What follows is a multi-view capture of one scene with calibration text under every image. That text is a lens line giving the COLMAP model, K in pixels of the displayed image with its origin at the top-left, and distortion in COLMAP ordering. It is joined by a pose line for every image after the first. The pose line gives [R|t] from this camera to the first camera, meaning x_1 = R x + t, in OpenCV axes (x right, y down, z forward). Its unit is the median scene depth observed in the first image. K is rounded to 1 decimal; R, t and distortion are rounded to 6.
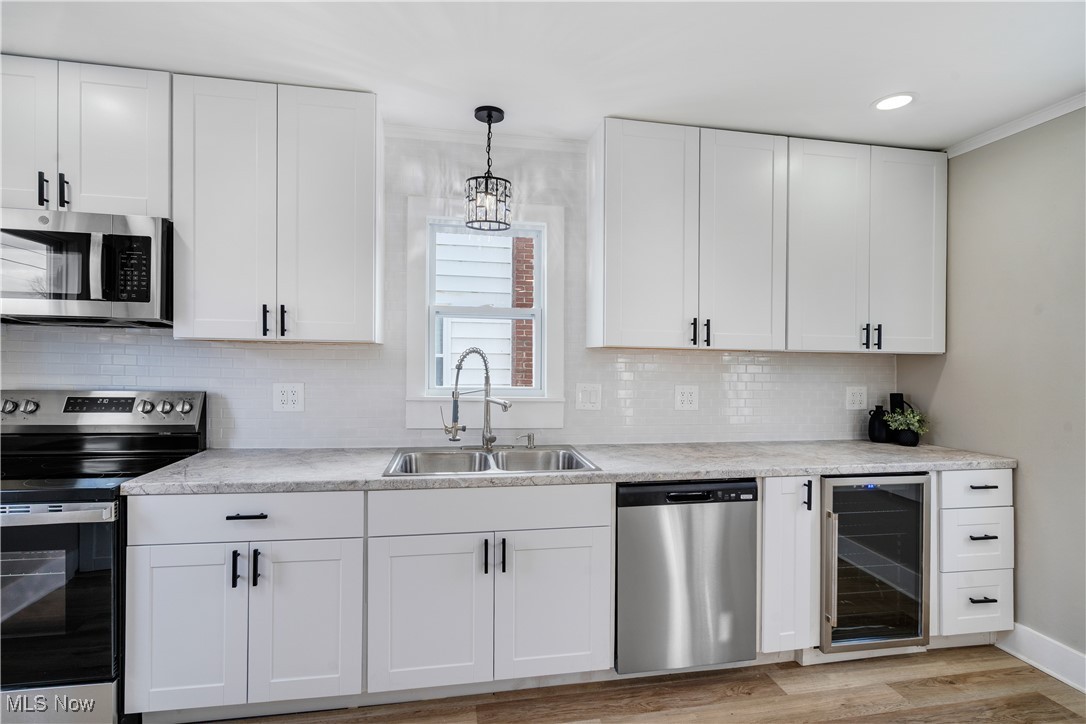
lens RADIAL K [[521.2, 0, 575.4], [0, 521.2, 359.9], [0, 0, 1]] dist [-0.001217, 0.000356]
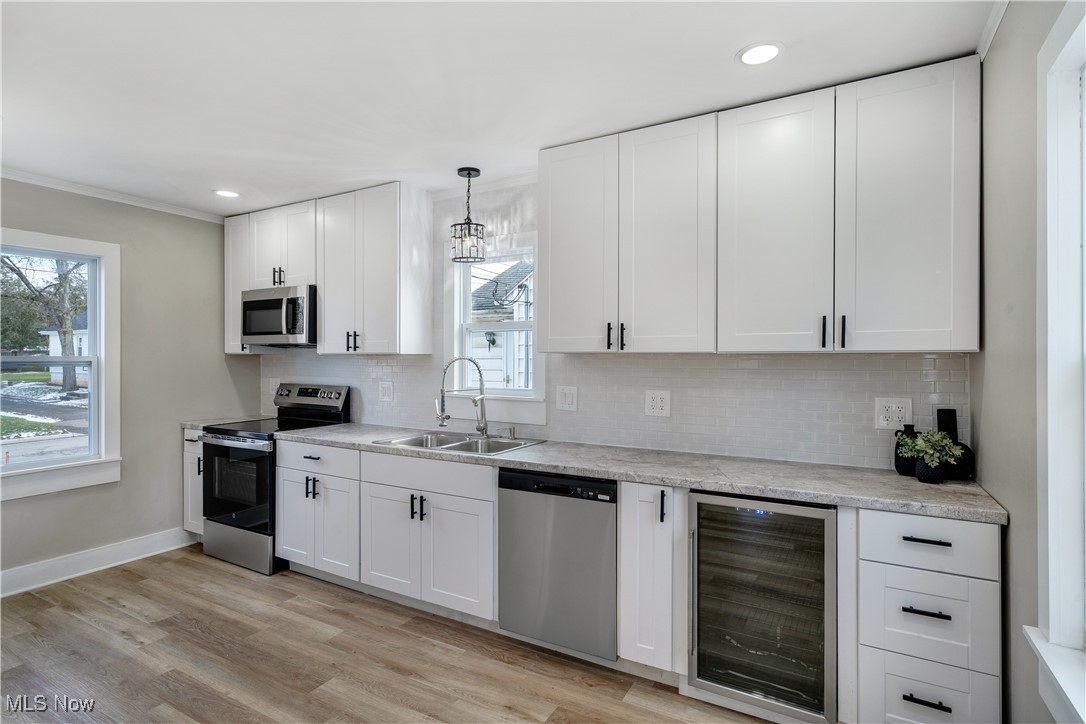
lens RADIAL K [[570.5, 0, 521.8], [0, 570.5, 363.1], [0, 0, 1]] dist [0.000925, -0.000116]
pose [[0.738470, -0.009902, -0.674214, 0.918393], [0.005352, 0.999947, -0.008824, 0.008314], [0.674266, 0.002908, 0.738483, 0.062583]]
